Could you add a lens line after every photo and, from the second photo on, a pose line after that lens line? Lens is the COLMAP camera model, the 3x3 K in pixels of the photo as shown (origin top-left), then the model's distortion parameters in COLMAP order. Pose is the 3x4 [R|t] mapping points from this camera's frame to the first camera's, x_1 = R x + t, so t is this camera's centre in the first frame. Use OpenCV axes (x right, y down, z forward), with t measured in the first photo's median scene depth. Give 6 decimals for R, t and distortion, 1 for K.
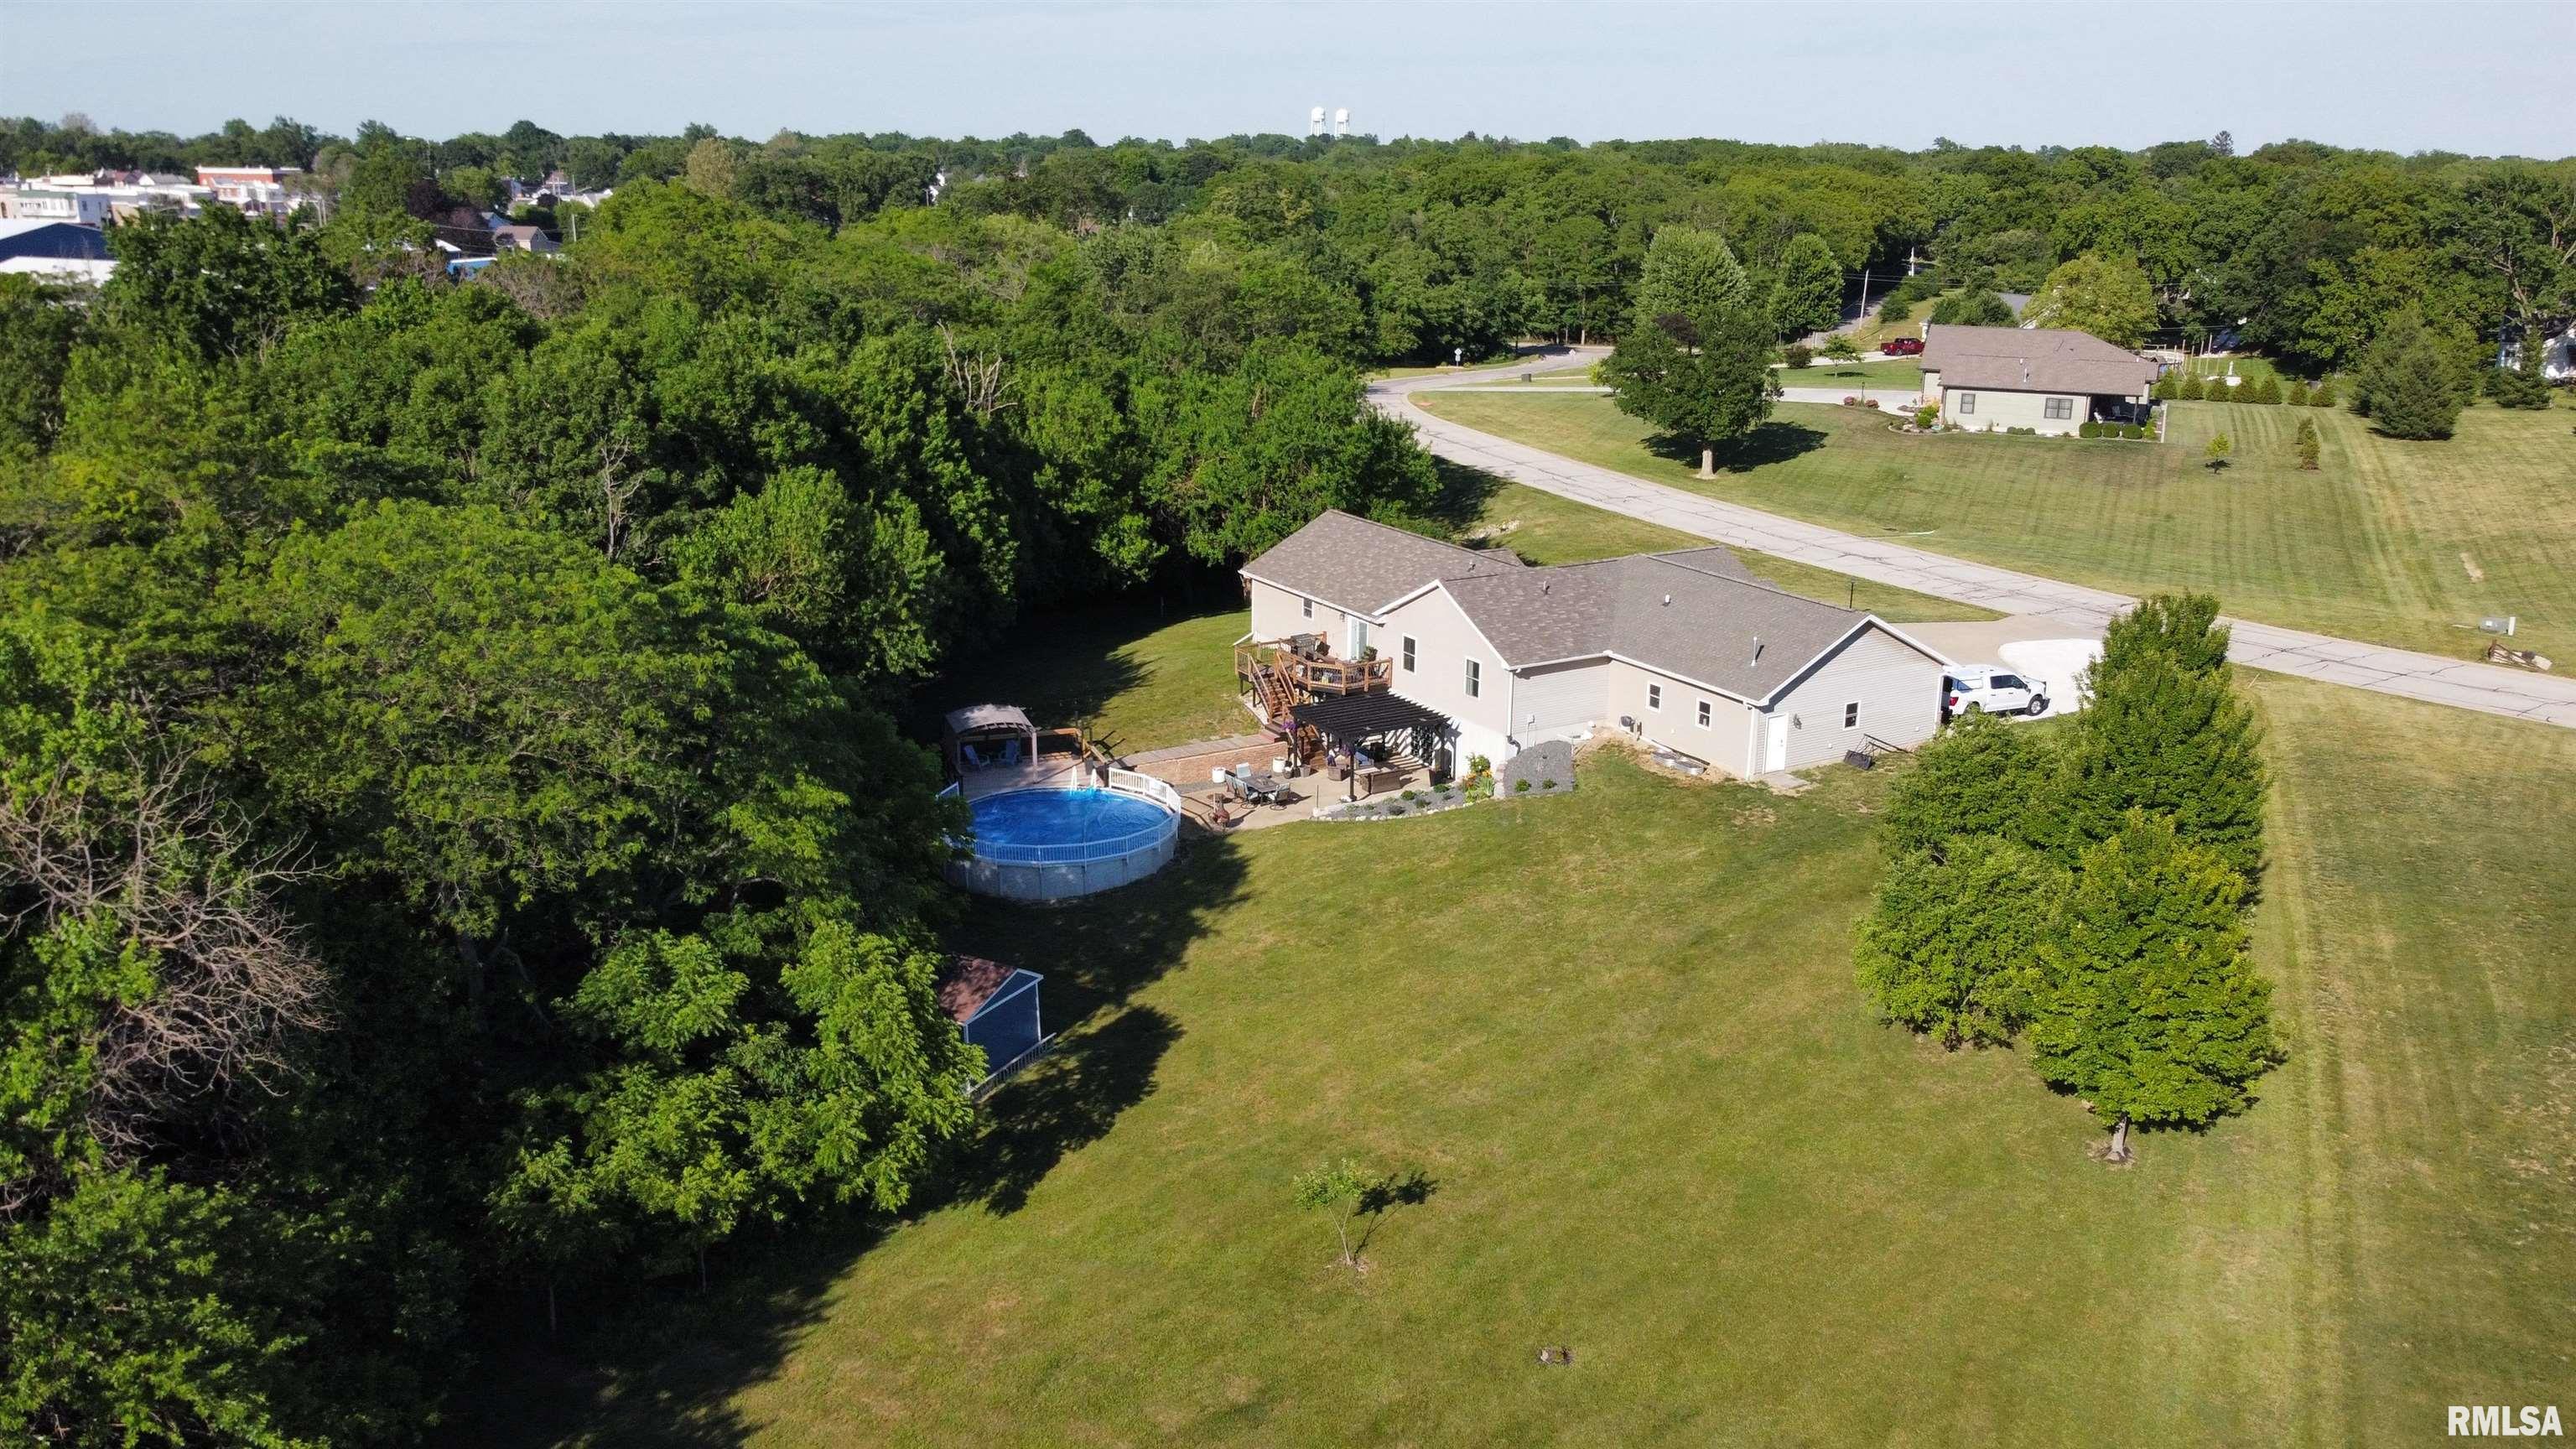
lens RADIAL K [[1907.9, 0, 1288.0], [0, 1907.9, 724.5], [0, 0, 1]] dist [-0.005201, -0.000465]
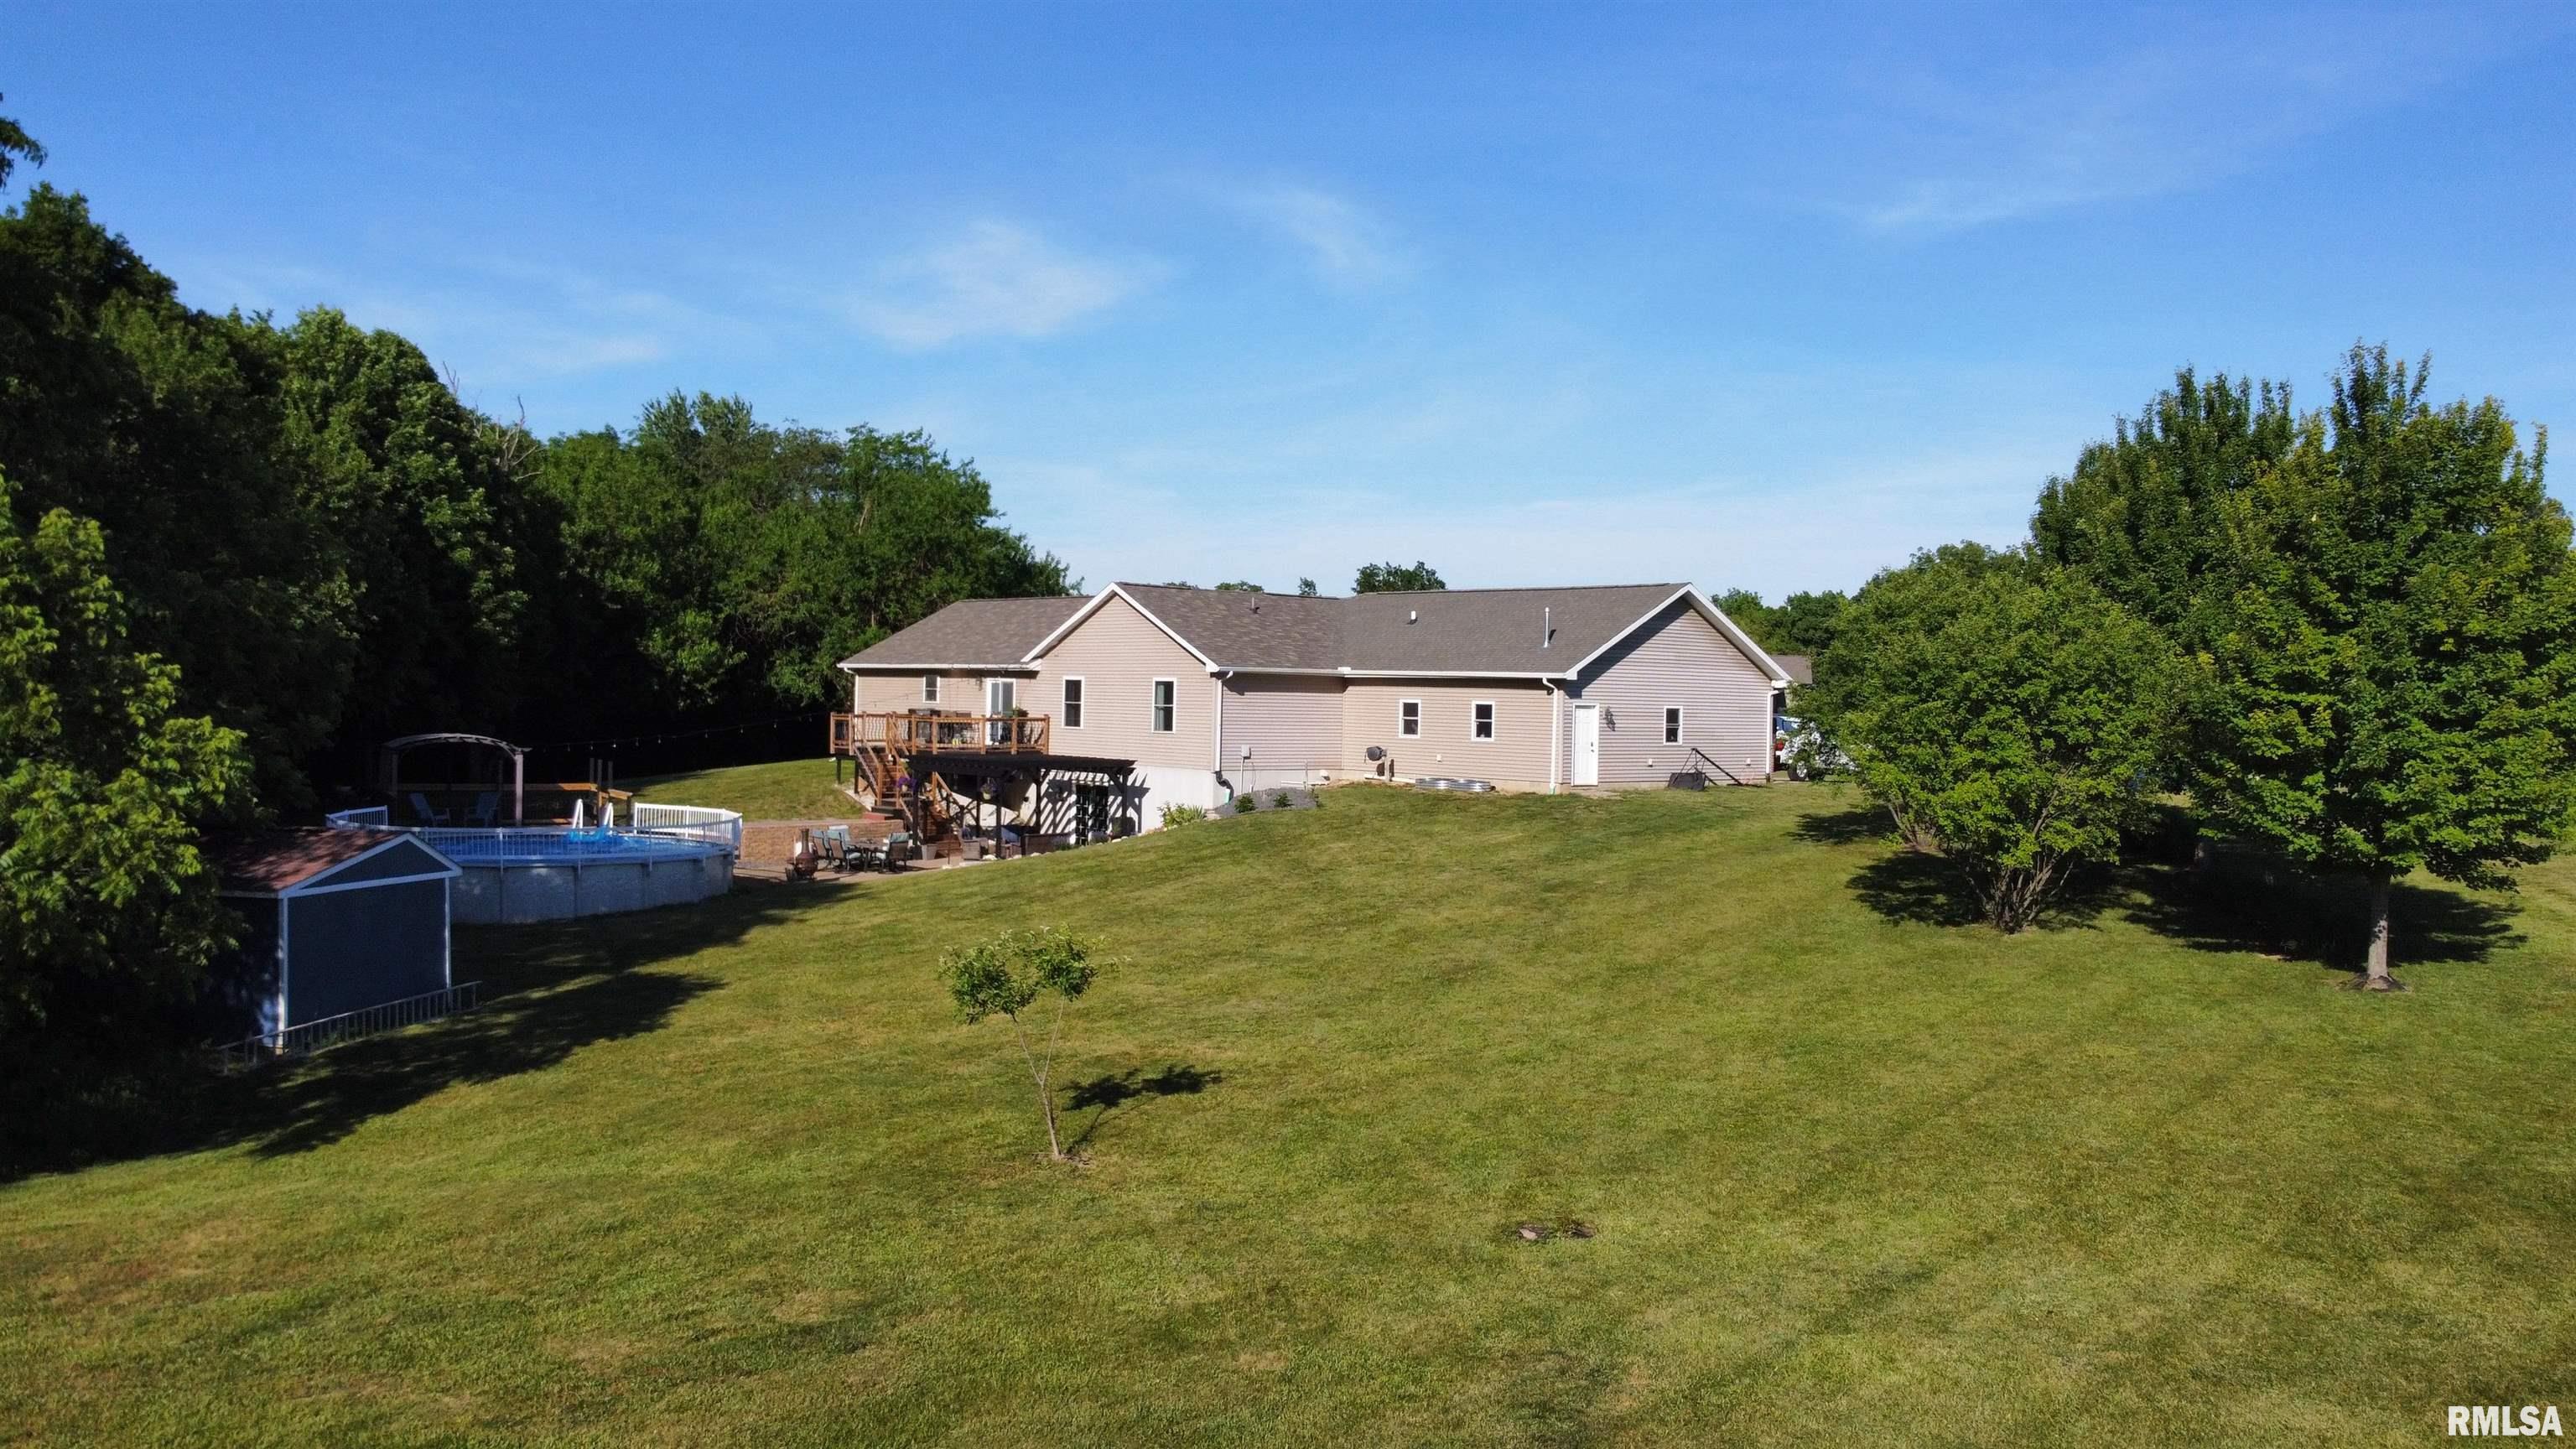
lens RADIAL K [[1929.8, 0, 1251.7], [0, 1929.8, 723.1], [0, 0, 1]] dist [0.025448, 0.003431]
pose [[0.983214, 0.008467, 0.182260, -0.004761], [0.038773, 0.966411, -0.254062, 0.172677], [-0.178289, 0.256864, 0.949860, 0.296098]]
